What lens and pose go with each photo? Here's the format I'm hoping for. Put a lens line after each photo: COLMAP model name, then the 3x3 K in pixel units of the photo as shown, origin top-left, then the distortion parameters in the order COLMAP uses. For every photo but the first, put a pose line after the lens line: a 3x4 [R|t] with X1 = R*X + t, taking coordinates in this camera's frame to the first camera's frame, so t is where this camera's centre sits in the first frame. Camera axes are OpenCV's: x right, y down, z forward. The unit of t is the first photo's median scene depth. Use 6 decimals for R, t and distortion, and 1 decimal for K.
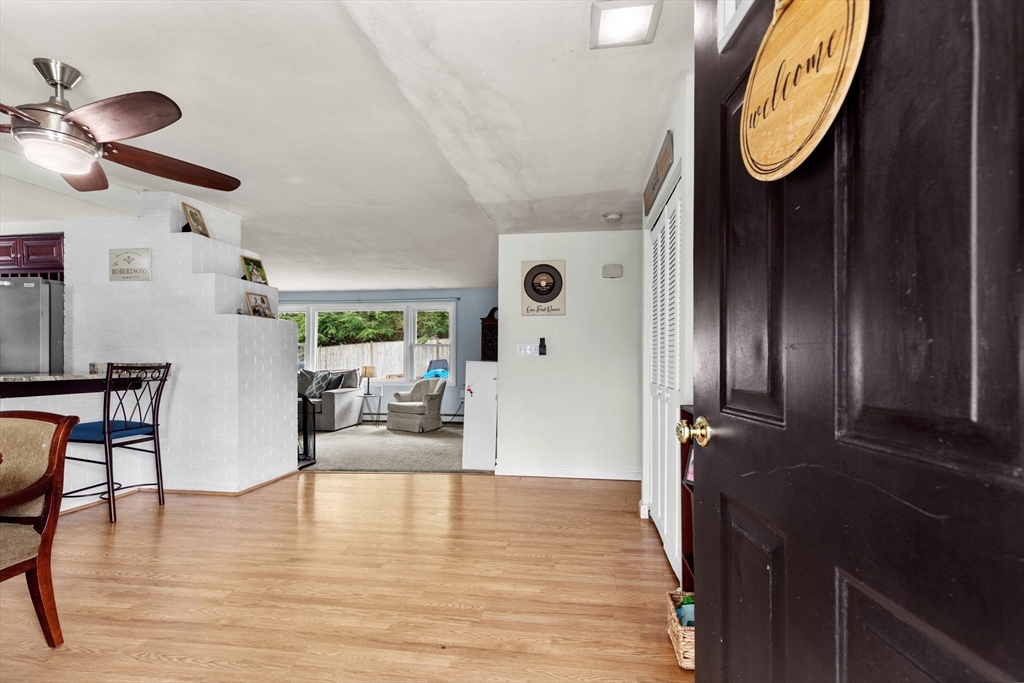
lens RADIAL K [[467.4, 0, 520.3], [0, 467.4, 361.2], [0, 0, 1]] dist [0.003435, -0.000910]
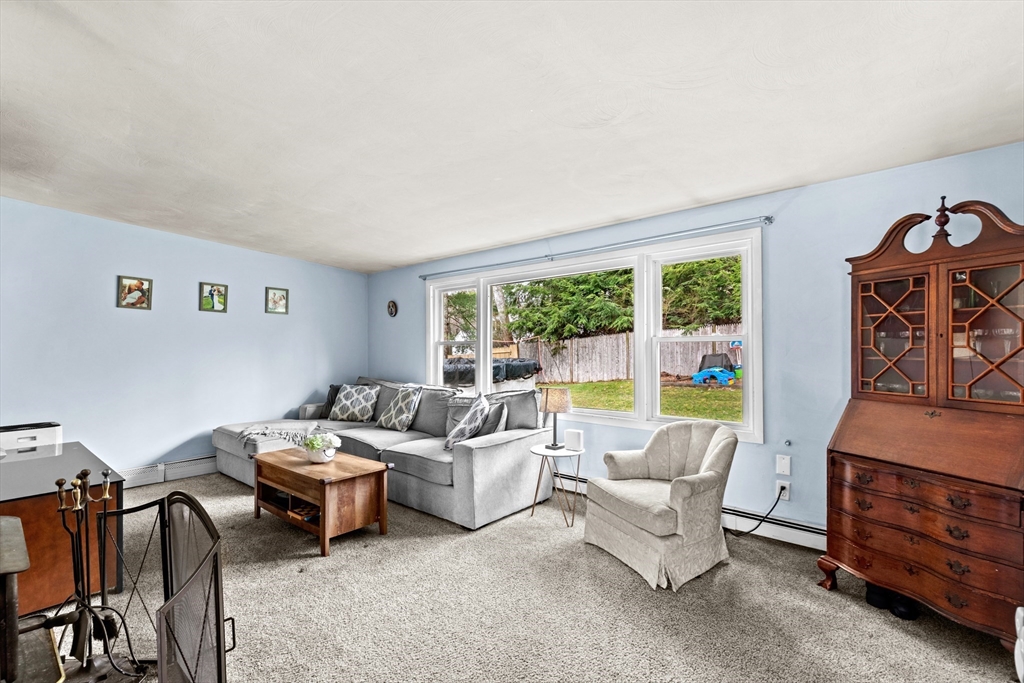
lens RADIAL K [[467.4, 0, 507.9], [0, 467.4, 349.5], [0, 0, 1]] dist [0.003435, -0.000910]
pose [[0.830846, -0.007296, -0.556455, -0.036409], [0.006182, 0.999973, -0.003881, -0.009169], [0.556469, -0.000215, 0.830868, 0.208786]]
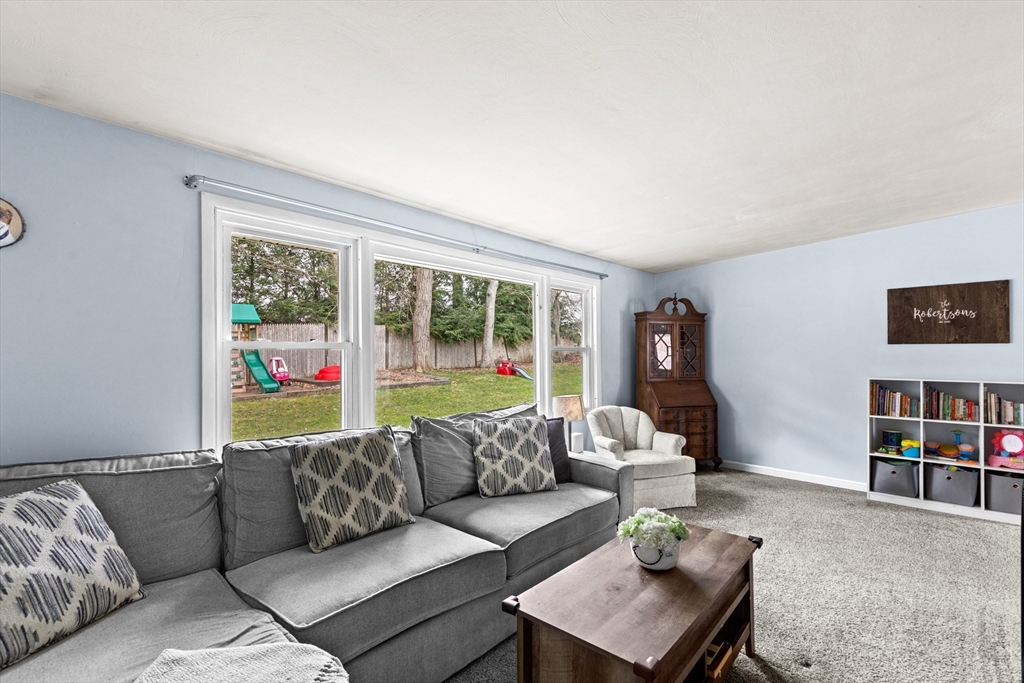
lens RADIAL K [[467.4, 0, 512.9], [0, 467.4, 345.0], [0, 0, 1]] dist [0.003435, -0.000910]
pose [[0.543106, 0.003396, 0.839657, -0.276133], [0.000464, 0.999990, -0.004345, -0.013011], [-0.839664, 0.002749, 0.543100, 0.281783]]
